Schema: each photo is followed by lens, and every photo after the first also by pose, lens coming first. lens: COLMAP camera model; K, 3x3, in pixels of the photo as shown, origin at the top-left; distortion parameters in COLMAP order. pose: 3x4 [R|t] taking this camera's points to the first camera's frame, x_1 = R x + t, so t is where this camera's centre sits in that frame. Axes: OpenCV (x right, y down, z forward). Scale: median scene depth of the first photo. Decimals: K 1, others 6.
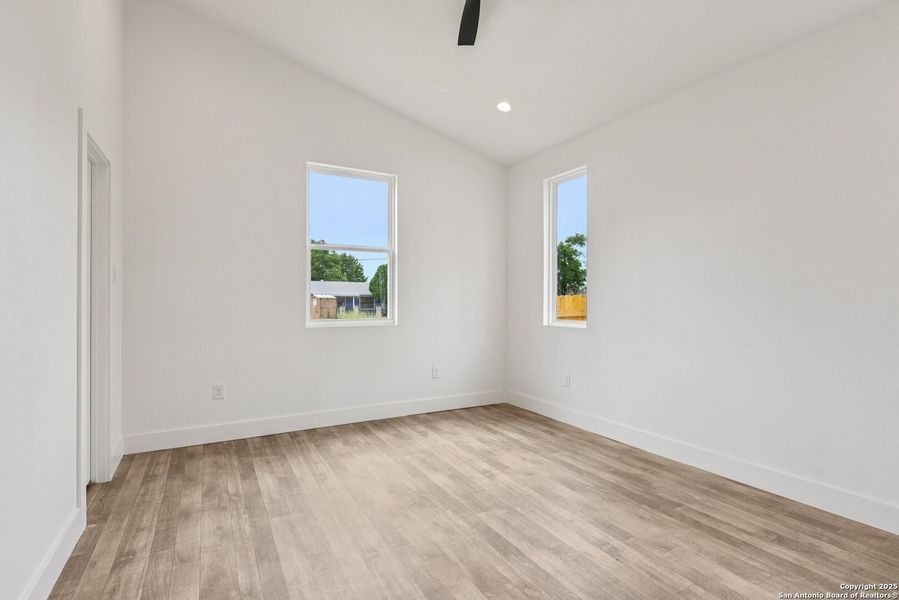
lens RADIAL K [[437.5, 0, 443.0], [0, 437.5, 297.0], [0, 0, 1]] dist [-0.000067, -0.011313]
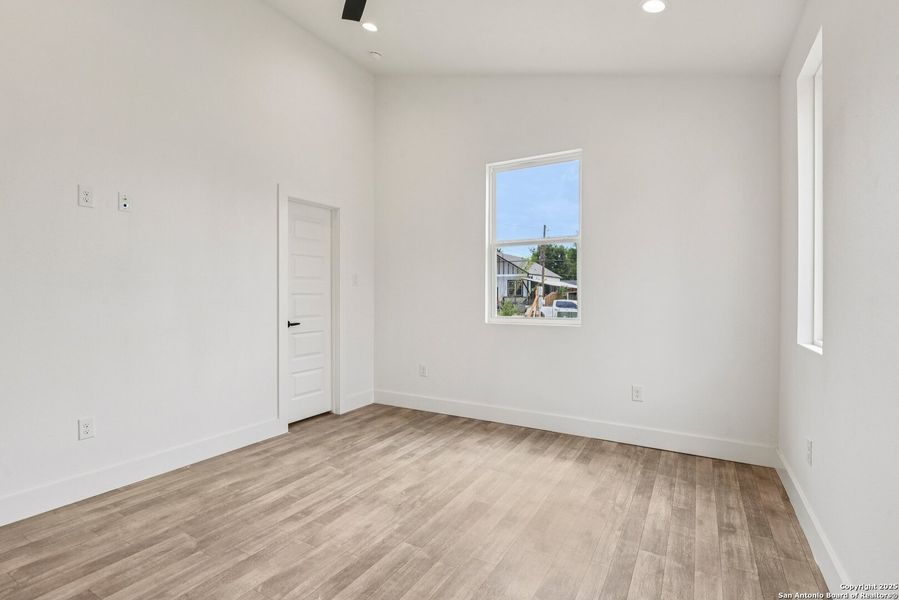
lens RADIAL K [[432.3, 0, 441.0], [0, 432.3, 294.9], [0, 0, 1]] dist [-0.000312, -0.007447]
pose [[0.507011, -0.002805, -0.861935, 0.734984], [0.004769, 0.999989, -0.000449, 0.002460], [0.861926, -0.003882, 0.507018, 0.533686]]
